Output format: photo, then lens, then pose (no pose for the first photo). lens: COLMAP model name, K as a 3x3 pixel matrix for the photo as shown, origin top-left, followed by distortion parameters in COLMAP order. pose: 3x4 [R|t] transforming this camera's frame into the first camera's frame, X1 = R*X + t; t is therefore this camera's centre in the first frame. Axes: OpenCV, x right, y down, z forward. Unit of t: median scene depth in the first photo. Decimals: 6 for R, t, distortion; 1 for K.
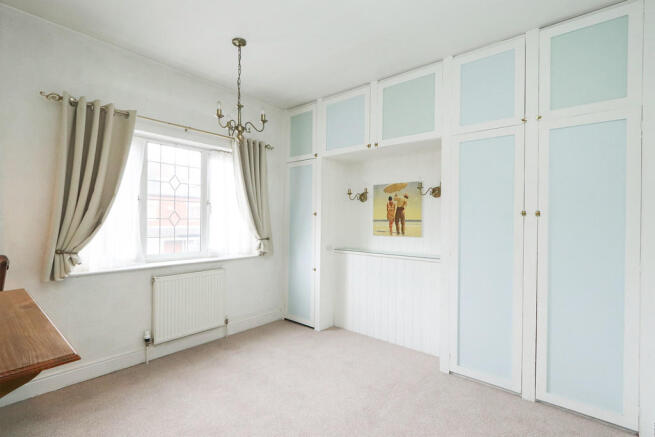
lens RADIAL K [[320.3, 0, 326.5], [0, 320.3, 221.7], [0, 0, 1]] dist [-0.000110, 0.000009]
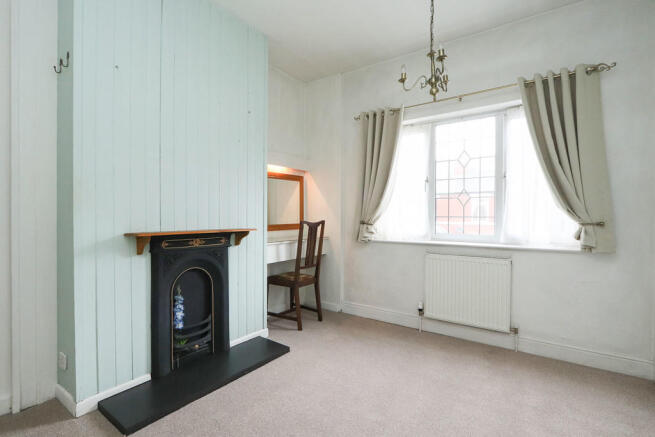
lens RADIAL K [[302.3, 0, 325.2], [0, 302.3, 213.6], [0, 0, 1]] dist [-0.000324, 0.000019]
pose [[0.069793, -0.003880, -0.997554, 0.398655], [-0.000075, 0.999992, -0.003894, 0.043859], [0.997561, 0.000347, 0.069792, 0.552340]]
